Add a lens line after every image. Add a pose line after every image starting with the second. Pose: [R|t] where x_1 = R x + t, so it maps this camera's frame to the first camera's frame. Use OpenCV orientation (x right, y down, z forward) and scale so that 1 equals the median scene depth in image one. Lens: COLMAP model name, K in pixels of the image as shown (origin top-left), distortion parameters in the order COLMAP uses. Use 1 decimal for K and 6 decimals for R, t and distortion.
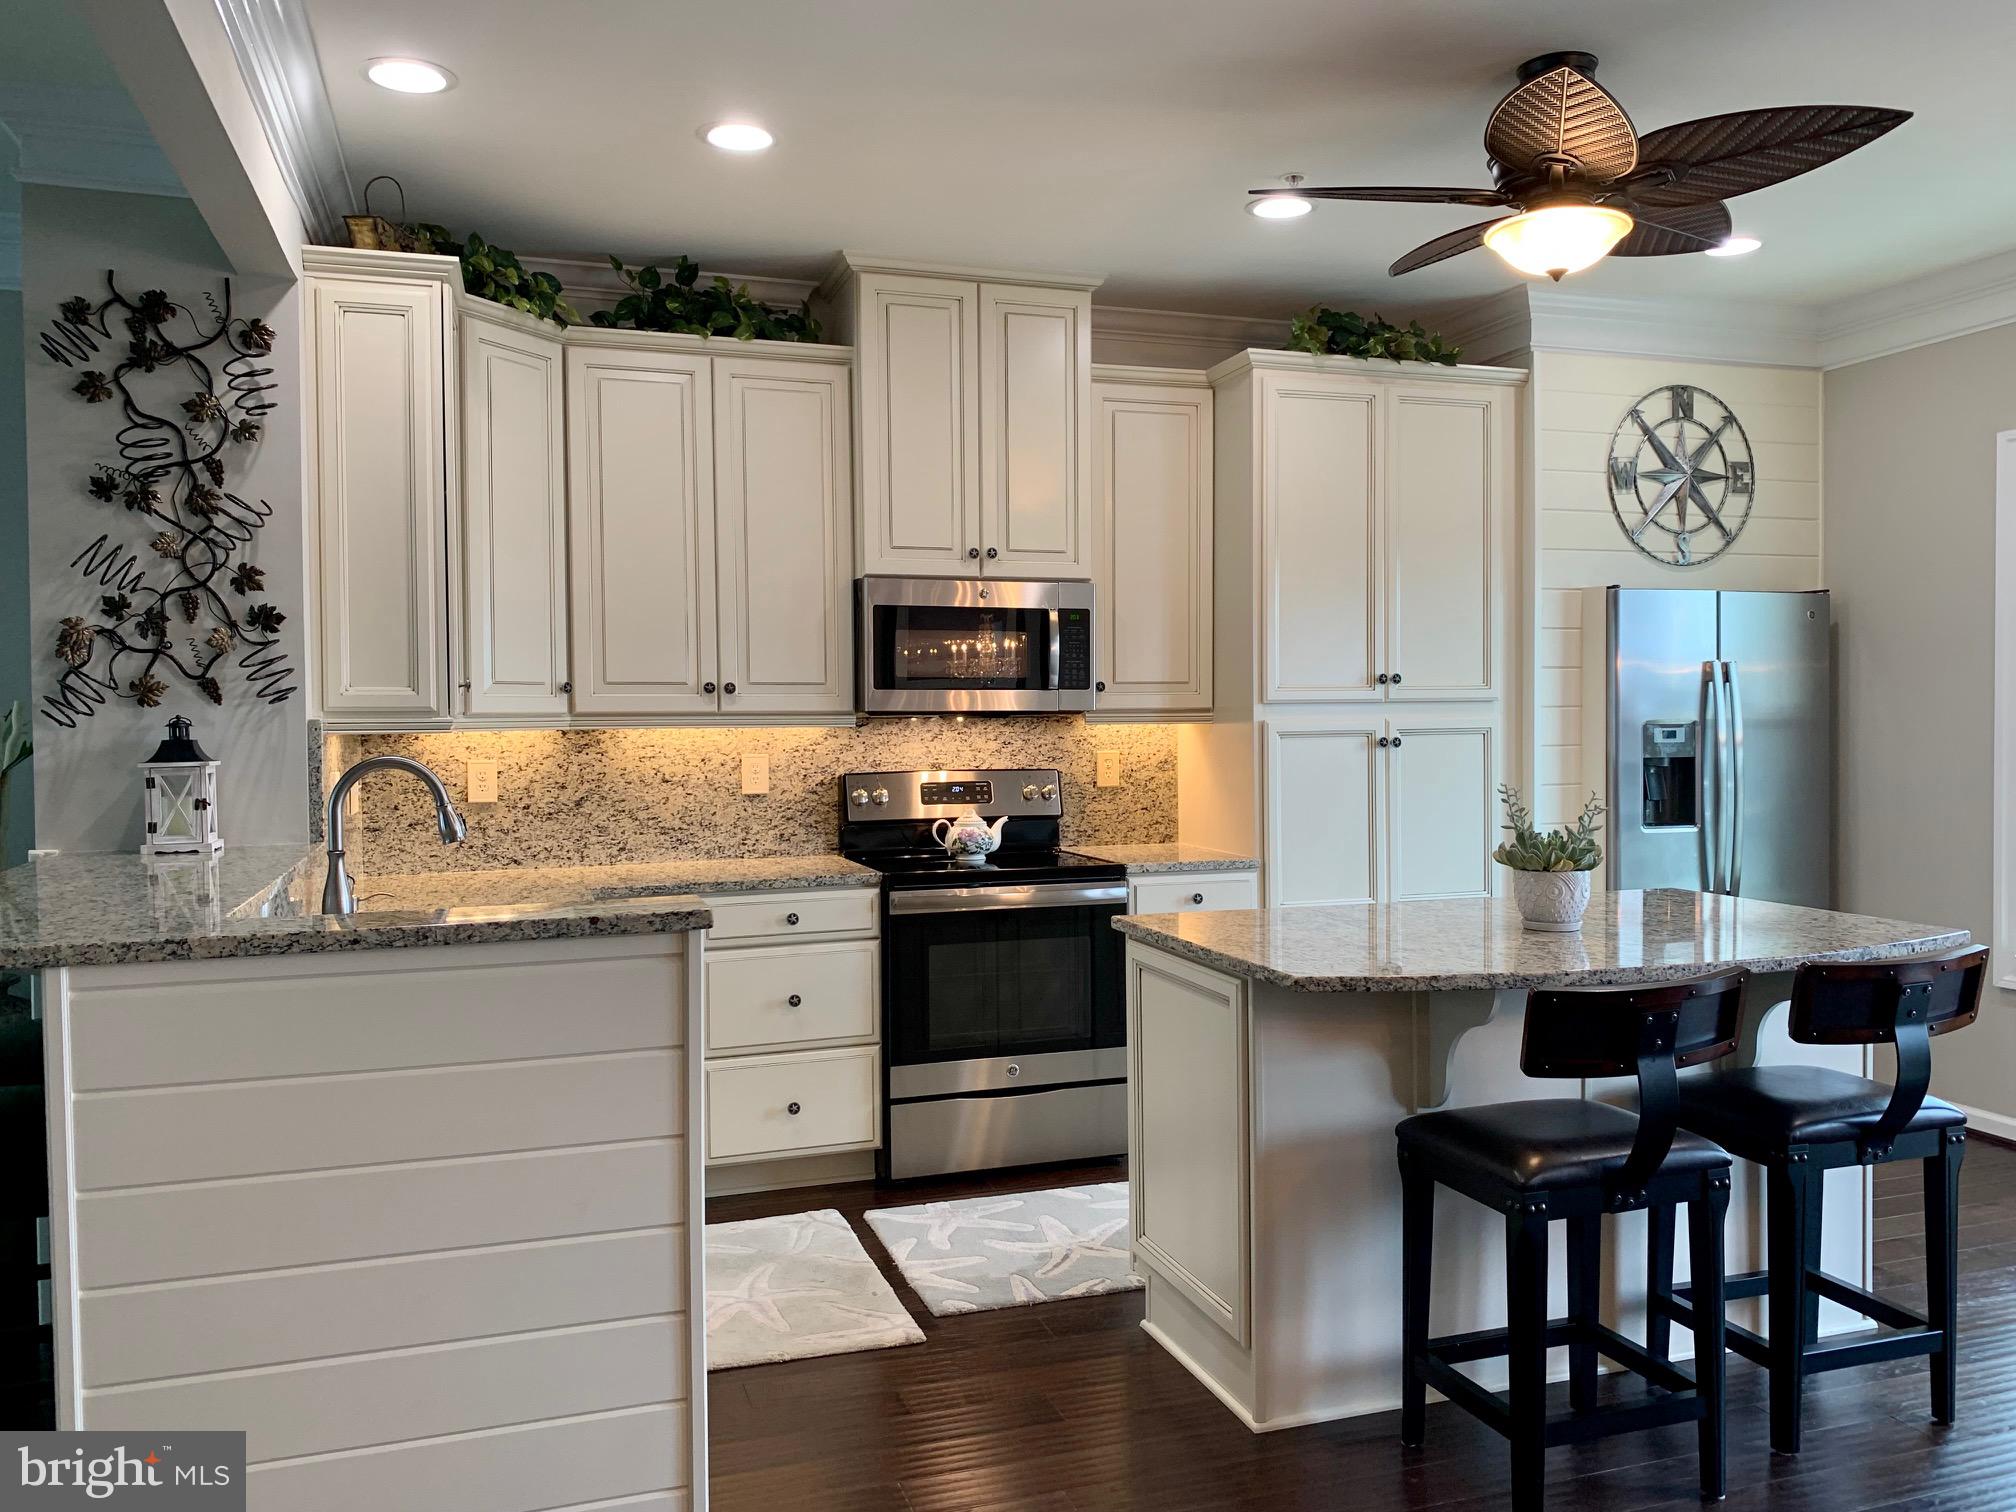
lens RADIAL K [[1560.1, 0, 1023.8], [0, 1560.1, 750.8], [0, 0, 1]] dist [0.036447, -0.033449]
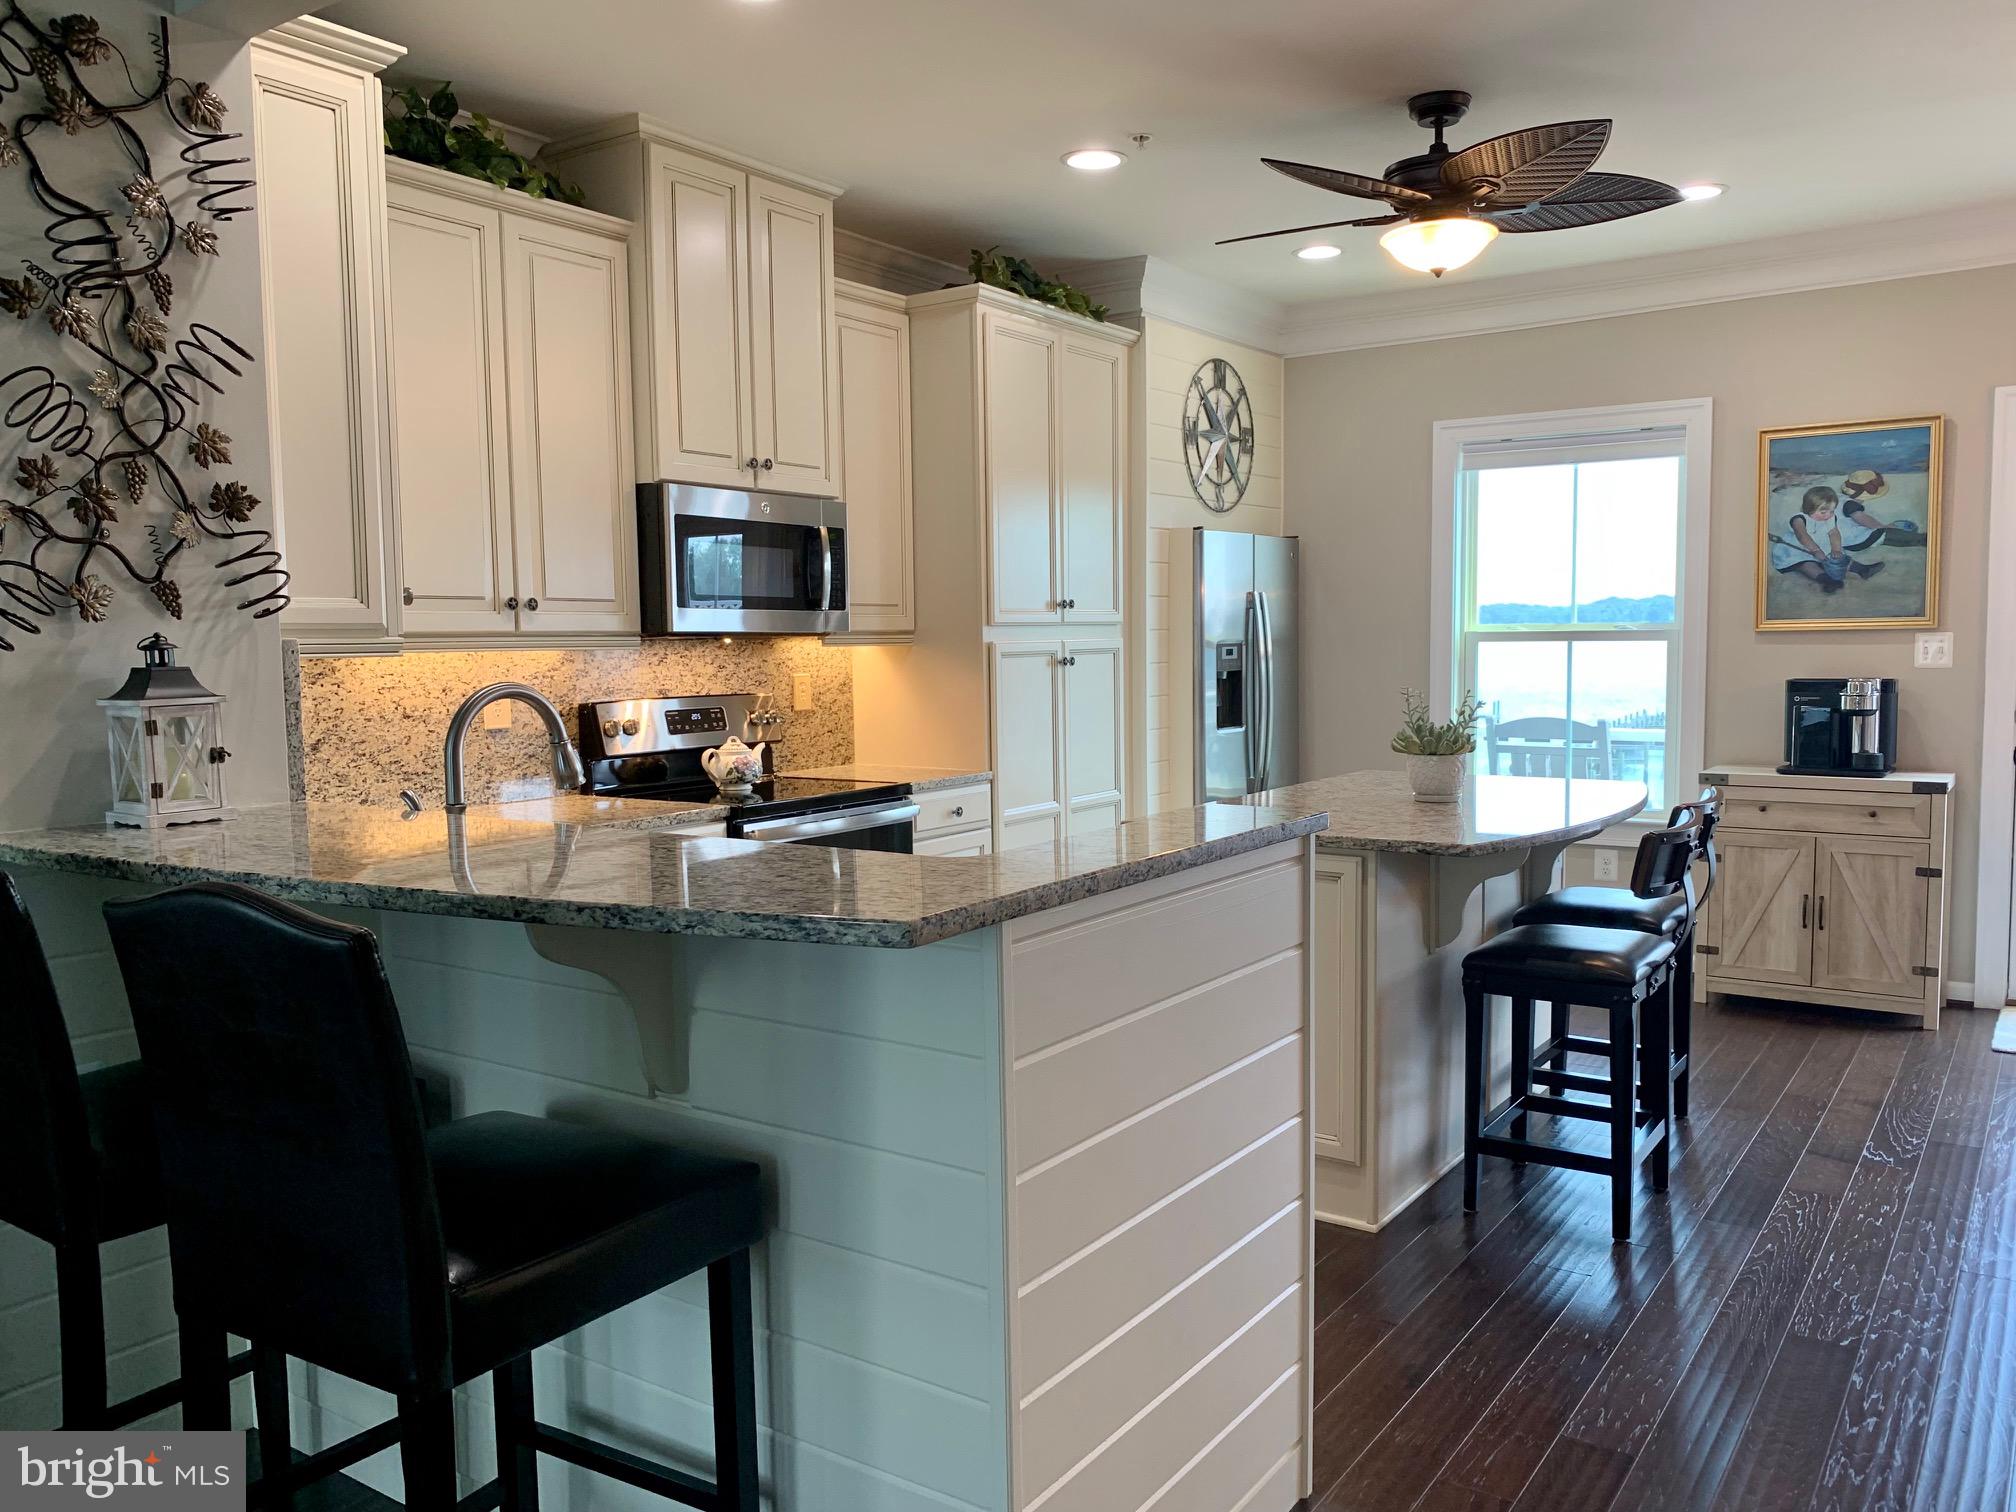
lens RADIAL K [[1560.1, 0, 1013.6], [0, 1560.1, 767.1], [0, 0, 1]] dist [0.036447, -0.033449]
pose [[0.802329, -0.051945, 0.594618, -0.472864], [0.020050, 0.997989, 0.060130, 0.002434], [-0.596546, -0.036322, 0.801757, 0.137845]]
